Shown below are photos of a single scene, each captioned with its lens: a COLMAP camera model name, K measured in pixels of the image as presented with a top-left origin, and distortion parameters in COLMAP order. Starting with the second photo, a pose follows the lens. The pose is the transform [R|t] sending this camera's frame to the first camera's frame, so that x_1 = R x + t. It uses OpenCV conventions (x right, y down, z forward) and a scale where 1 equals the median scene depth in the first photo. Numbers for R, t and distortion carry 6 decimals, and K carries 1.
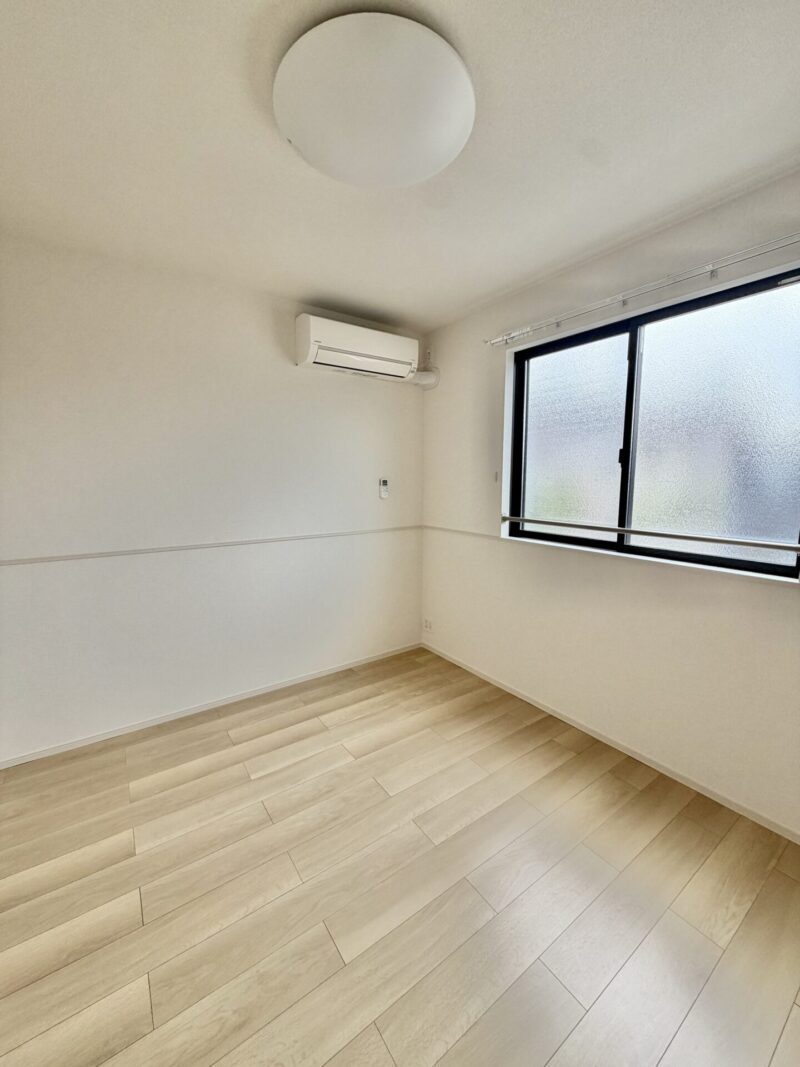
lens RADIAL K [[424.5, 0, 400.0], [0, 424.5, 533.5], [0, 0, 1]] dist [-0.000145, 0.000201]
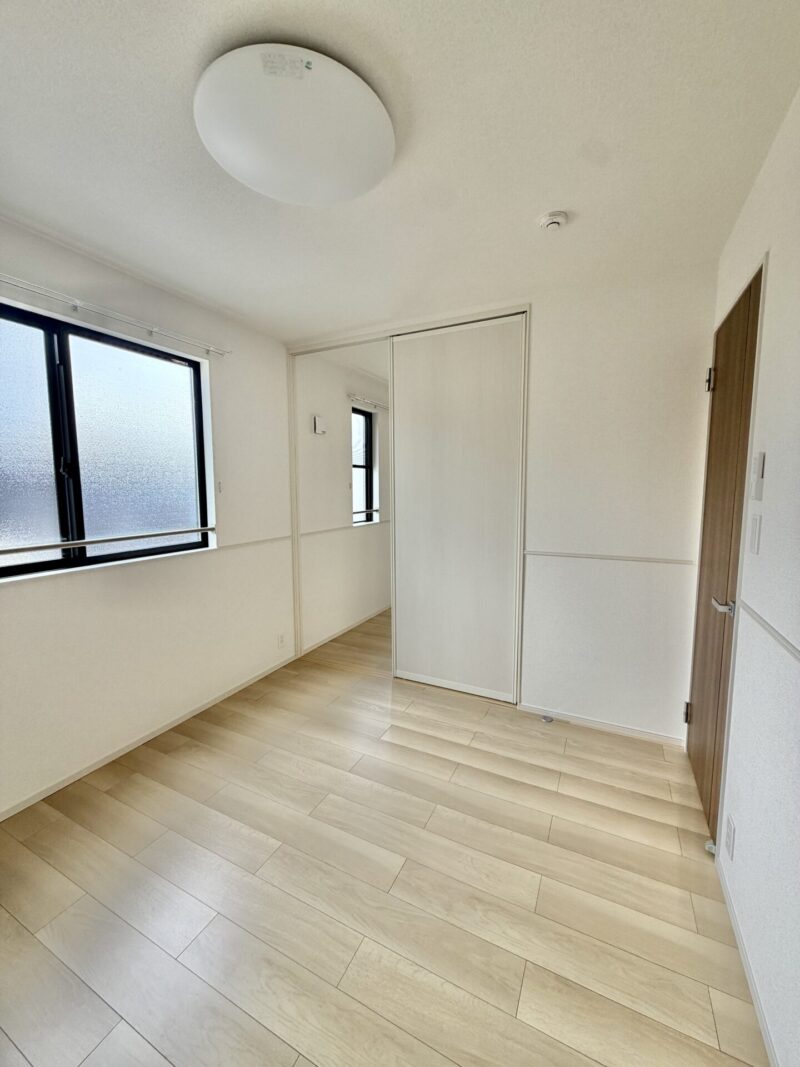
lens RADIAL K [[420.9, 0, 400.0], [0, 420.9, 533.5], [0, 0, 1]] dist [0.001340, 0.000238]
pose [[-0.469963, -0.102096, 0.876762, -1.006781], [0.115947, 0.977541, 0.175981, -0.175366], [-0.875038, 0.184363, -0.447570, 1.228762]]
